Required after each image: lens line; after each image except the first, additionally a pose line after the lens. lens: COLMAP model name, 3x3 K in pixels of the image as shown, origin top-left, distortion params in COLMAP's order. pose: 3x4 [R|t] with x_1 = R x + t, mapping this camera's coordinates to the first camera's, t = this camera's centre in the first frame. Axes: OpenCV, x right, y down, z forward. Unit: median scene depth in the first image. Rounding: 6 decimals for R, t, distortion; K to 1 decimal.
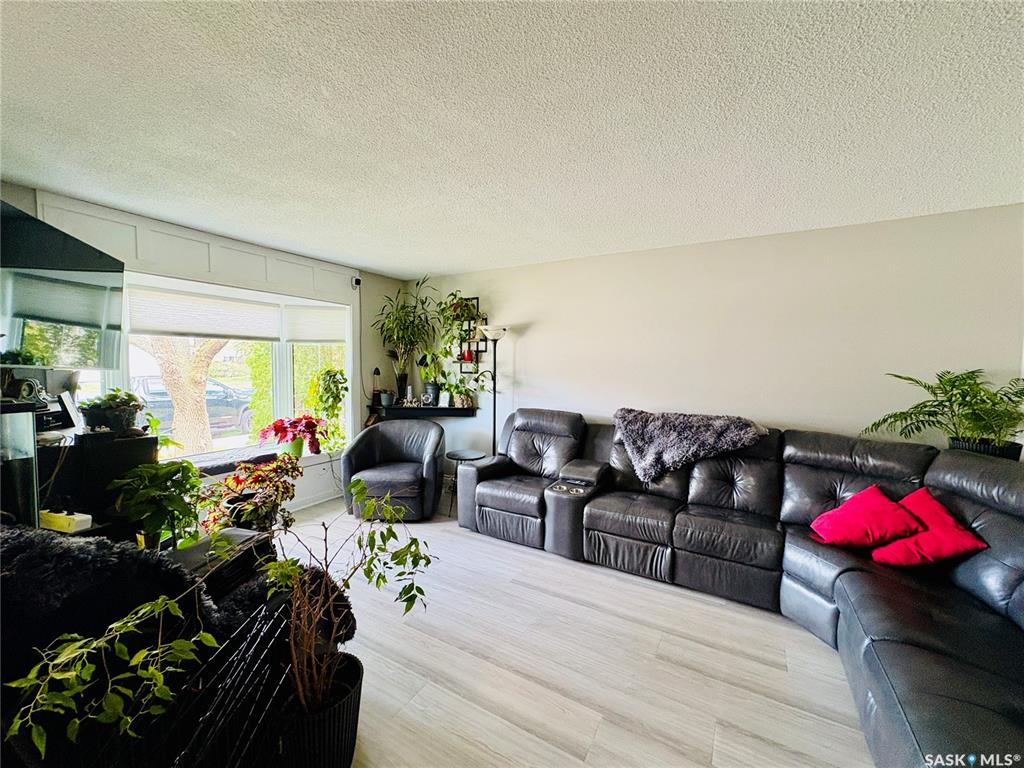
lens RADIAL K [[409.7, 0, 513.1], [0, 409.7, 384.1], [0, 0, 1]] dist [0.002169, 0.000083]
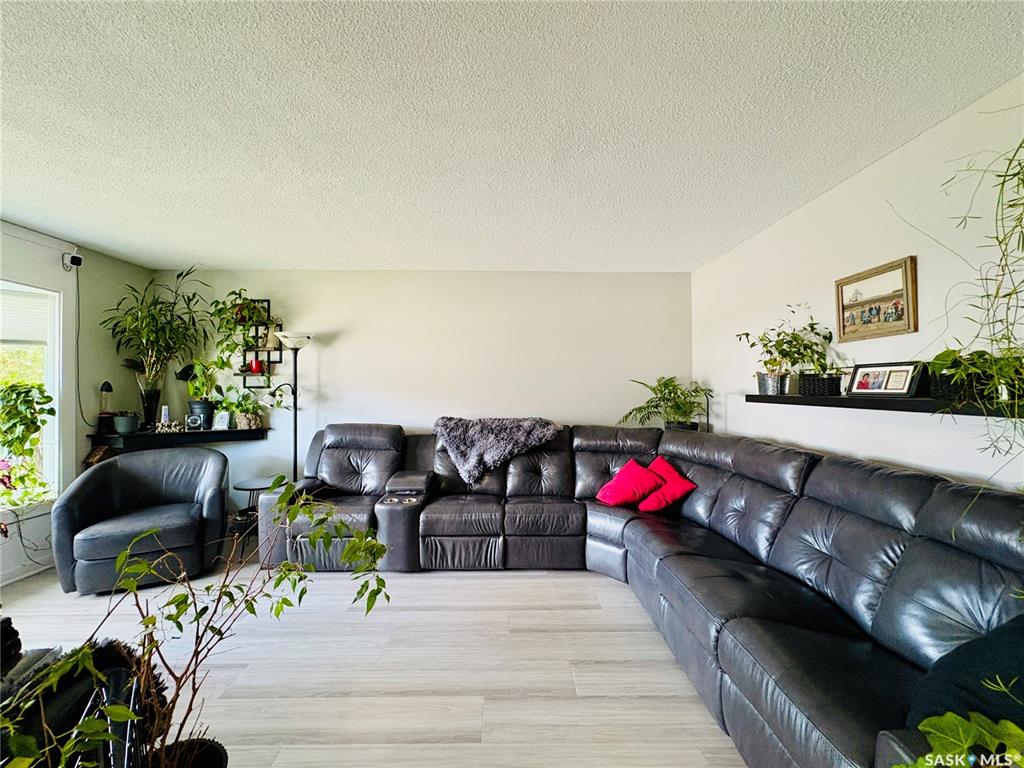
lens RADIAL K [[409.7, 0, 513.3], [0, 409.7, 383.3], [0, 0, 1]] dist [0.002169, 0.000083]
pose [[0.855145, -0.005317, 0.518361, -0.135139], [0.035432, 0.998208, -0.048212, 0.033602], [-0.517176, 0.059595, 0.853802, 0.010857]]
